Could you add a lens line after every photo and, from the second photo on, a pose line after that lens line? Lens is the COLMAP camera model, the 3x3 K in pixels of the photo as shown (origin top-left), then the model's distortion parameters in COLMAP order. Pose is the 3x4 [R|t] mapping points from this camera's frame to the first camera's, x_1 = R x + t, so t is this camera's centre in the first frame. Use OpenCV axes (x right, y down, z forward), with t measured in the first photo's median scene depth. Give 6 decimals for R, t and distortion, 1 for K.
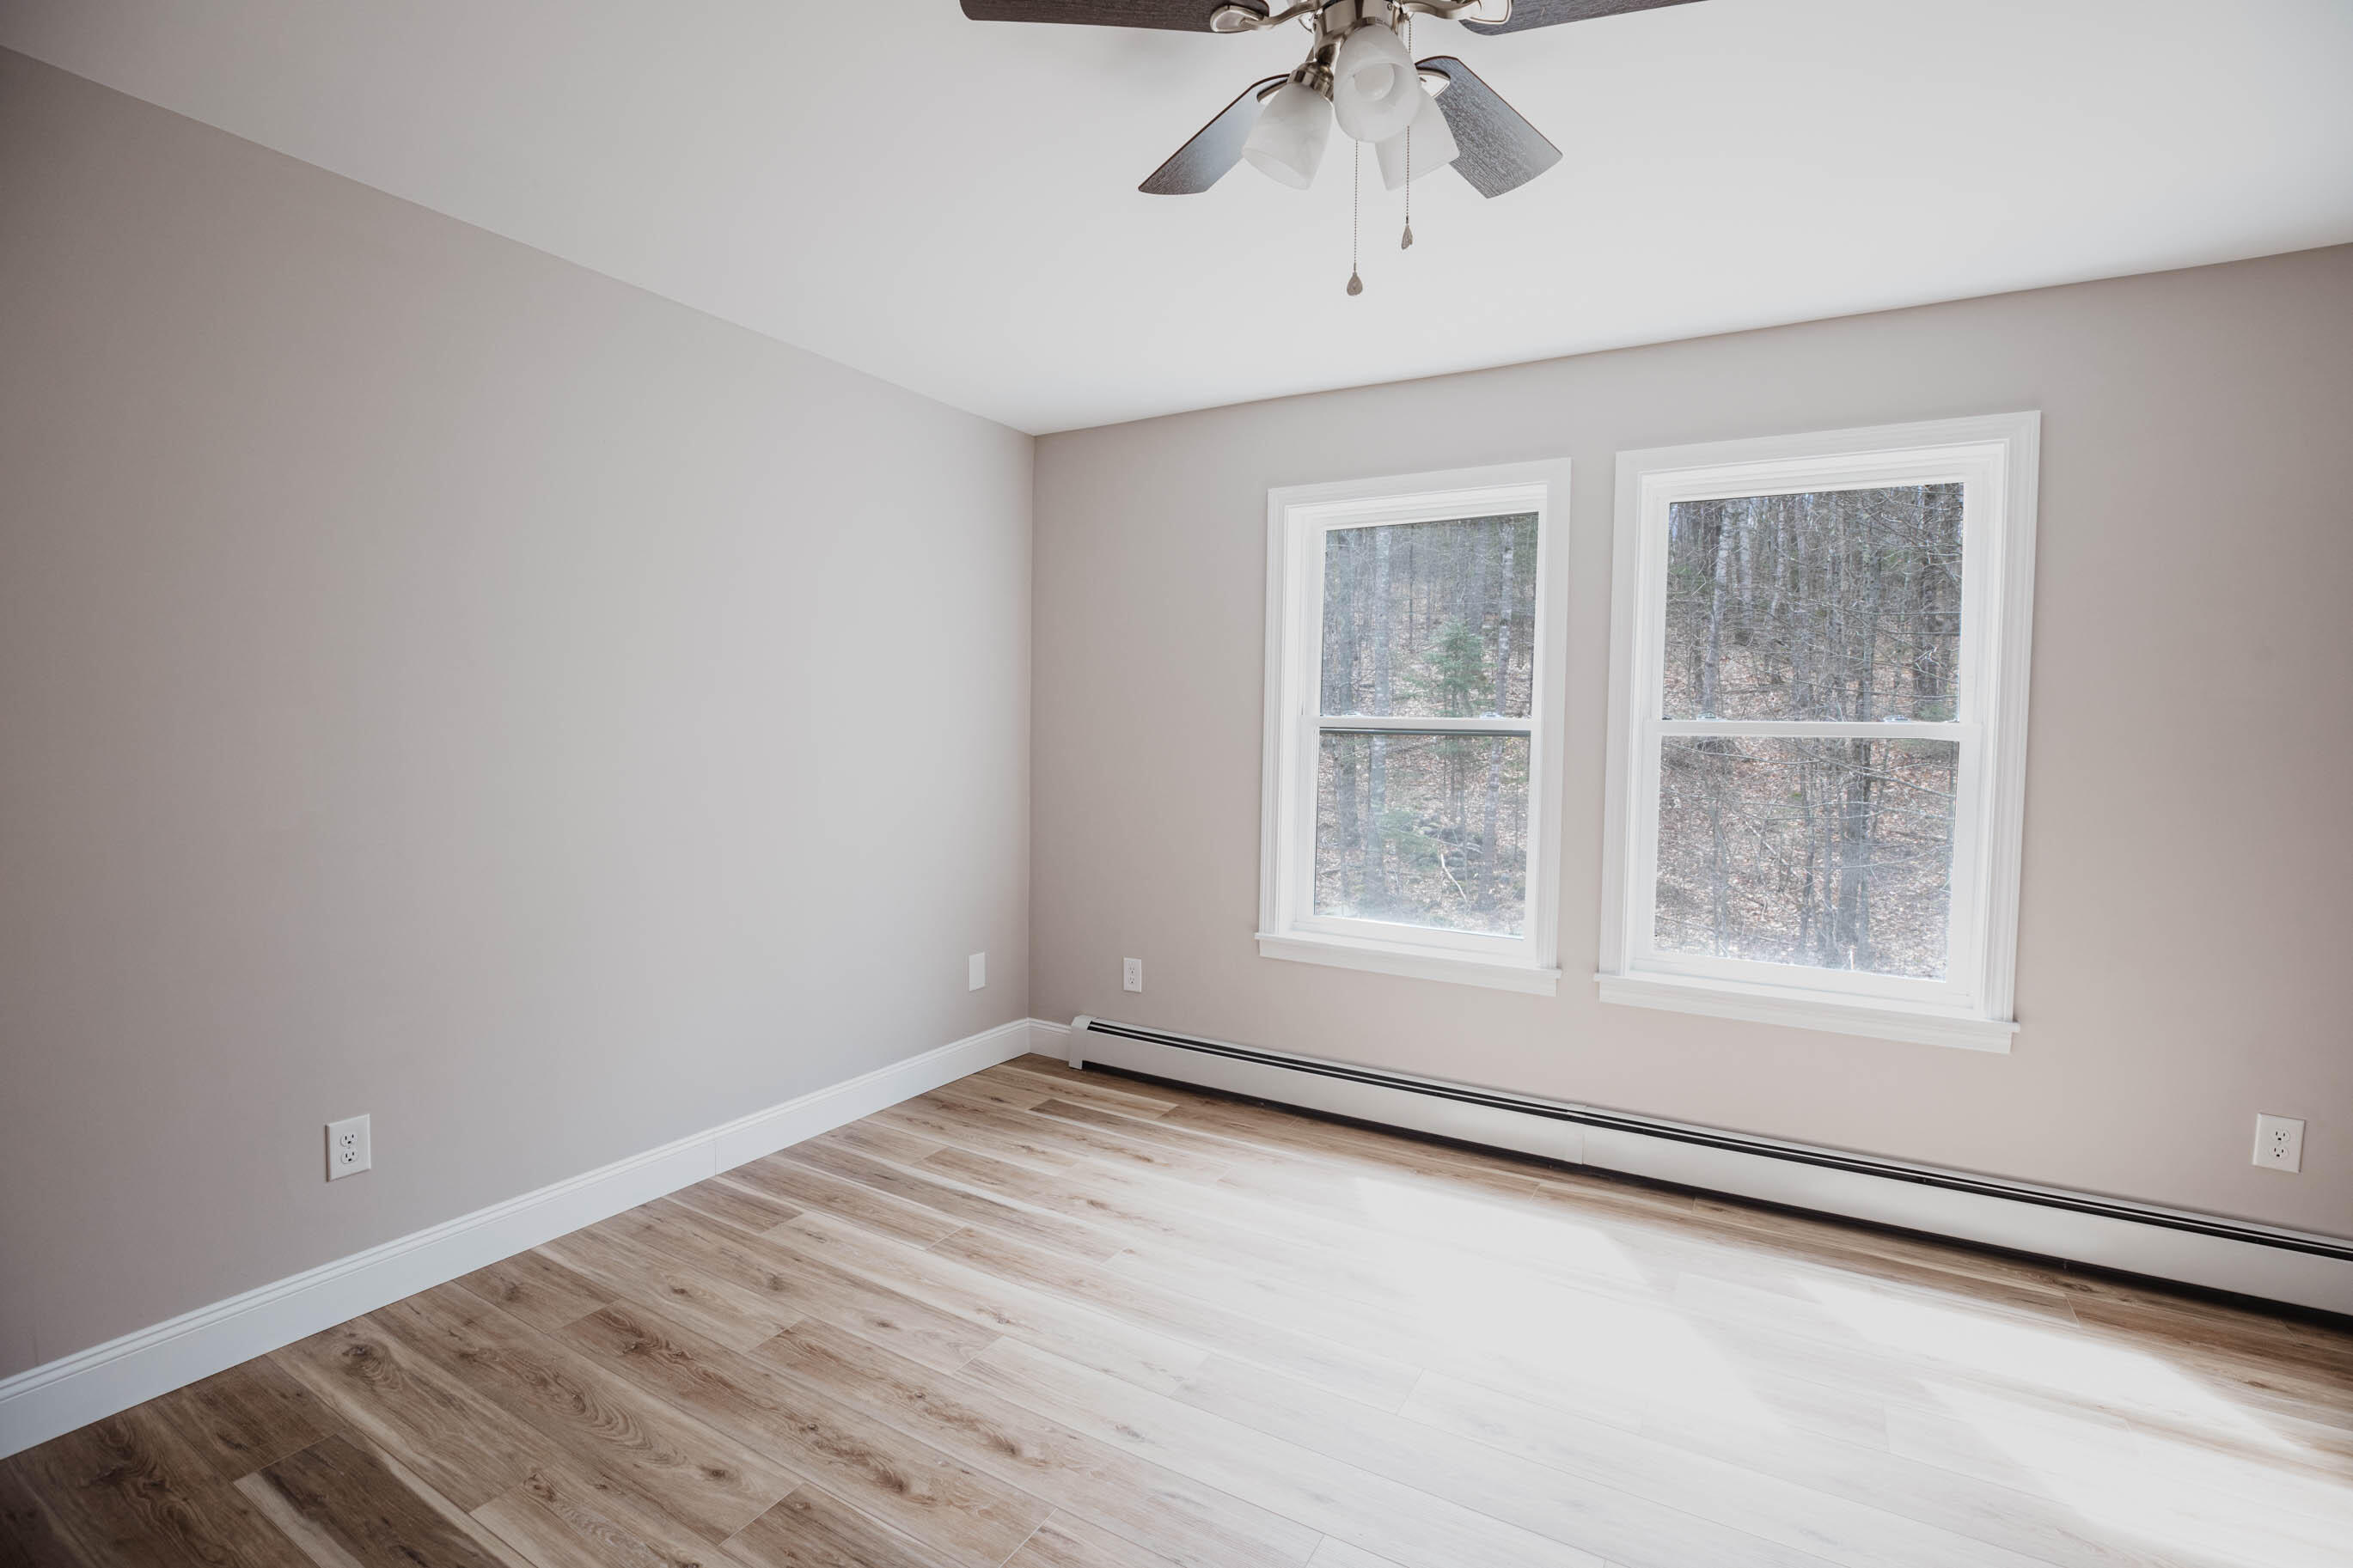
lens RADIAL K [[1067.0, 0, 1173.1], [0, 1067.0, 769.5], [0, 0, 1]] dist [-0.039792, 0.012935]
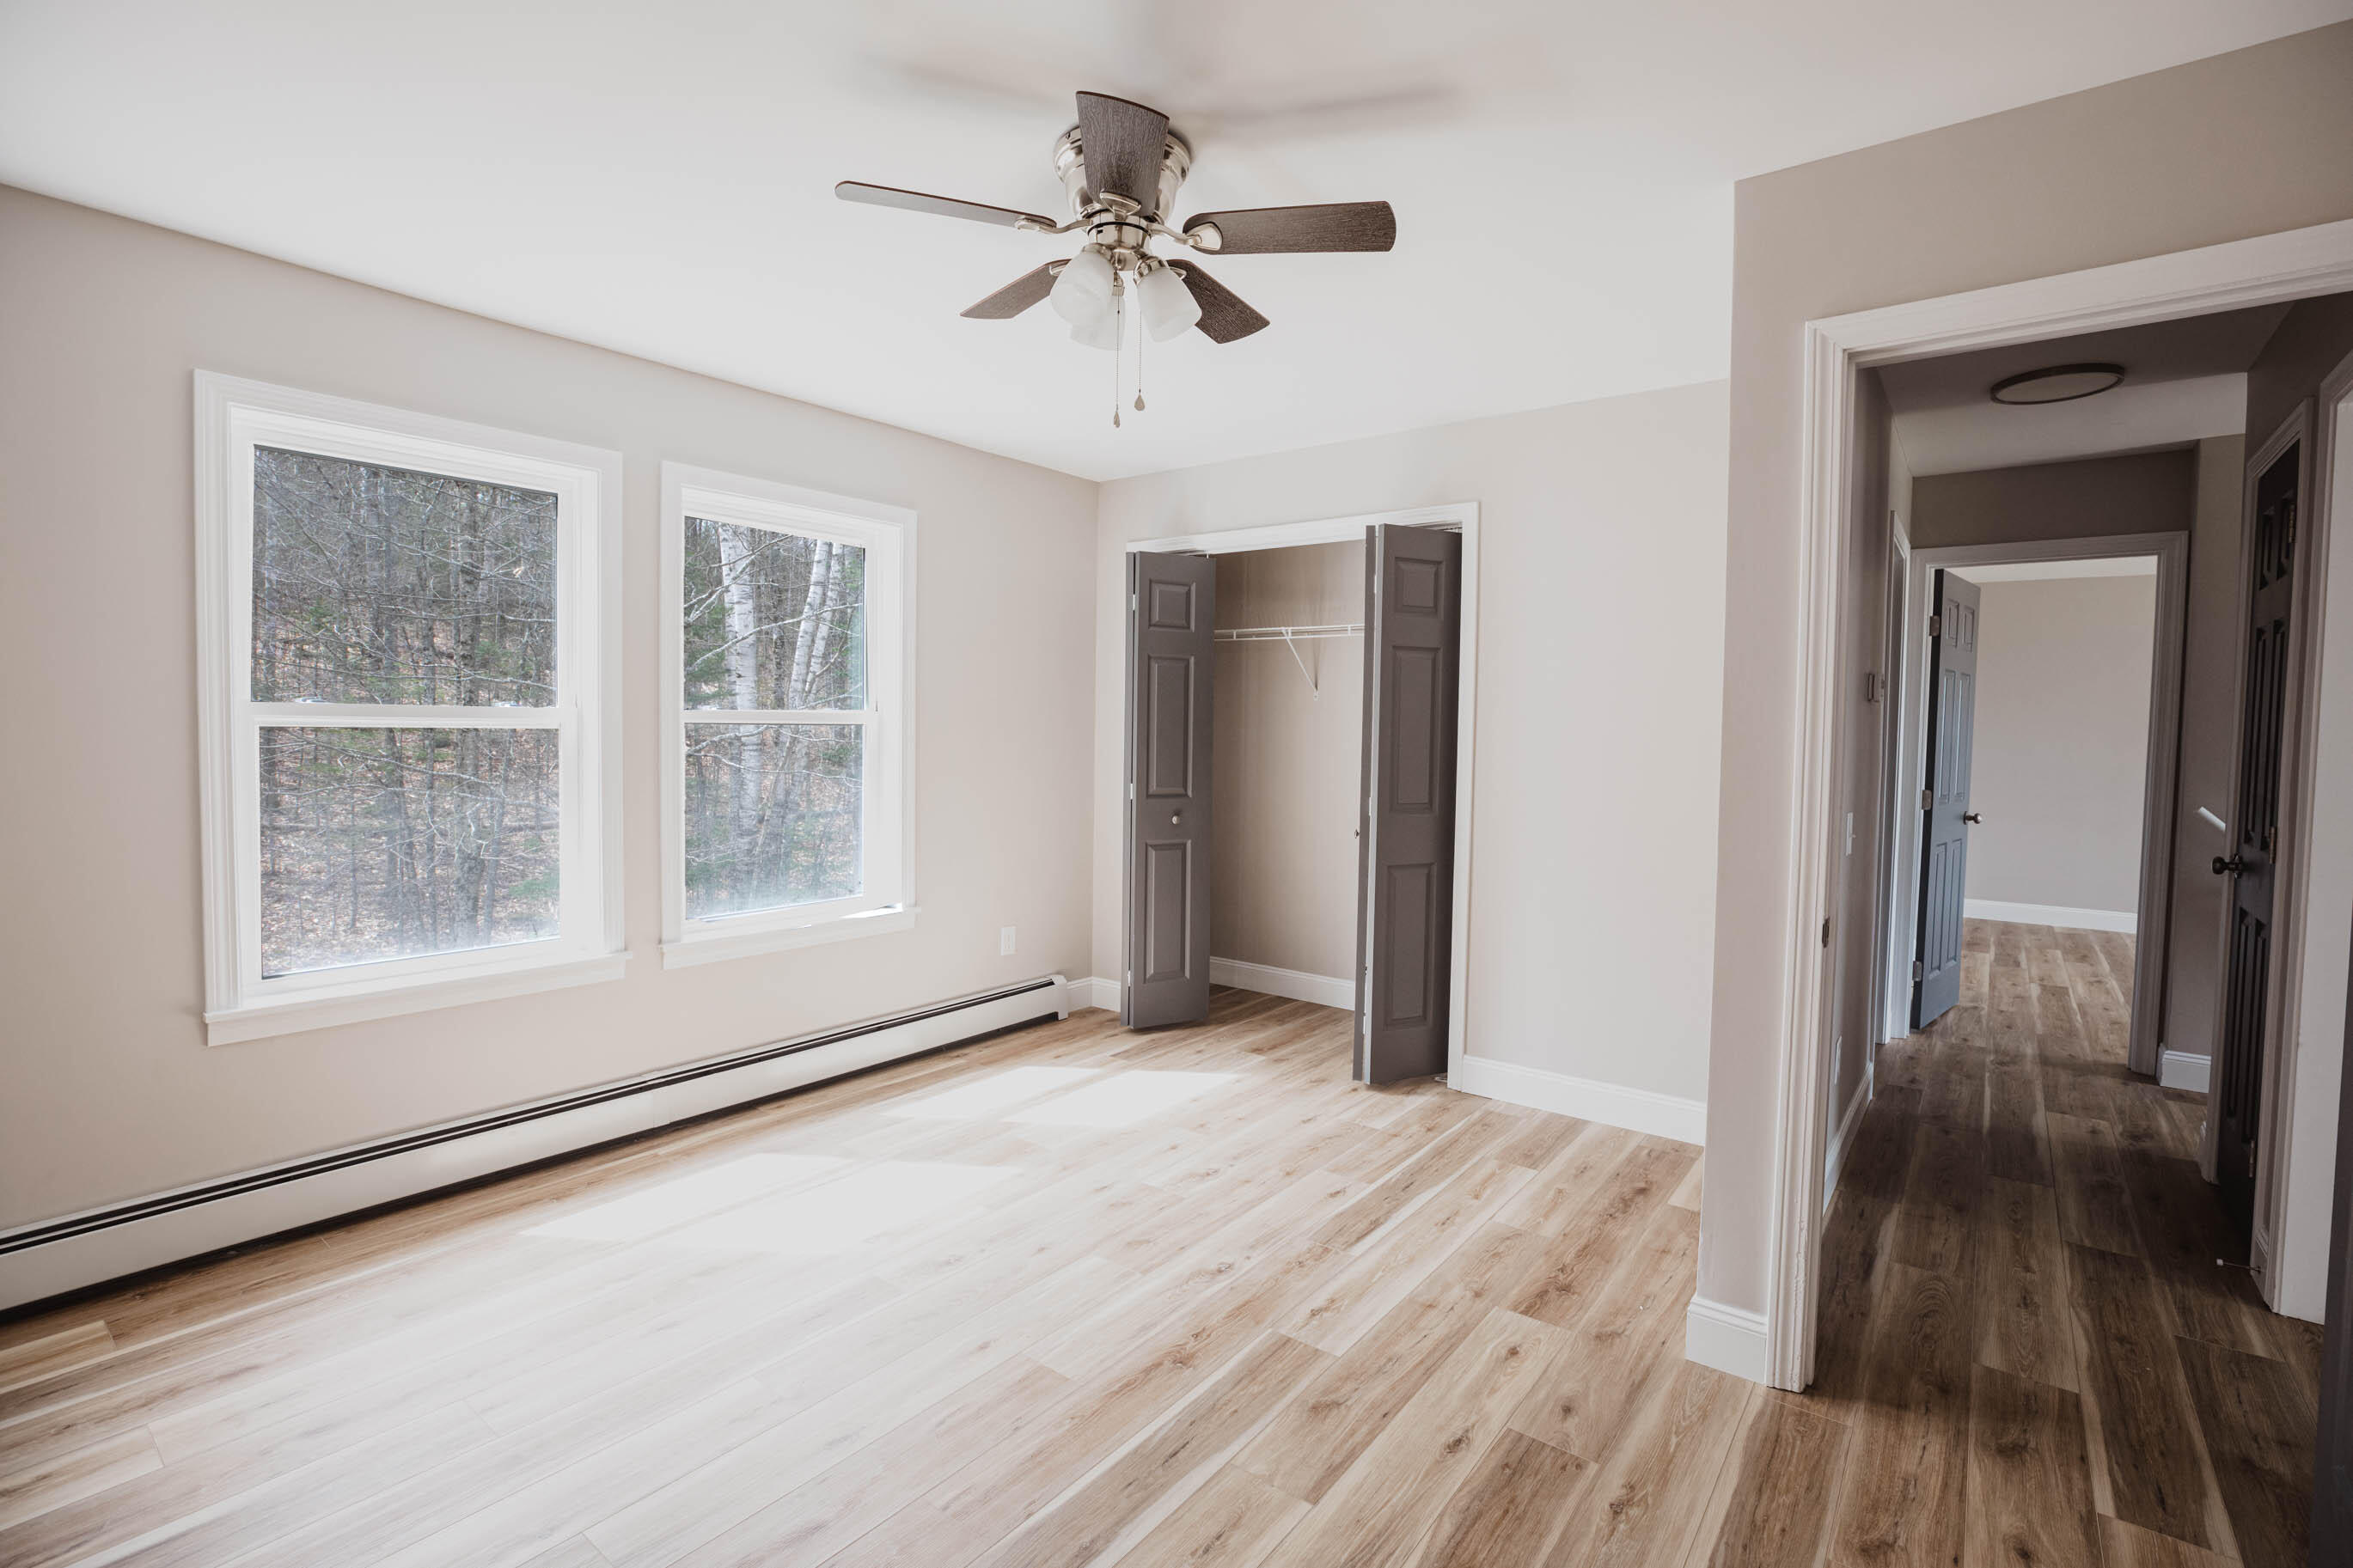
lens RADIAL K [[1067.0, 0, 1173.1], [0, 1067.0, 769.5], [0, 0, 1]] dist [-0.039792, 0.012935]
pose [[0.144827, -0.056157, 0.987862, -0.566608], [0.030599, 0.998165, 0.052256, -0.024394], [-0.988984, 0.022659, 0.146280, 0.324871]]
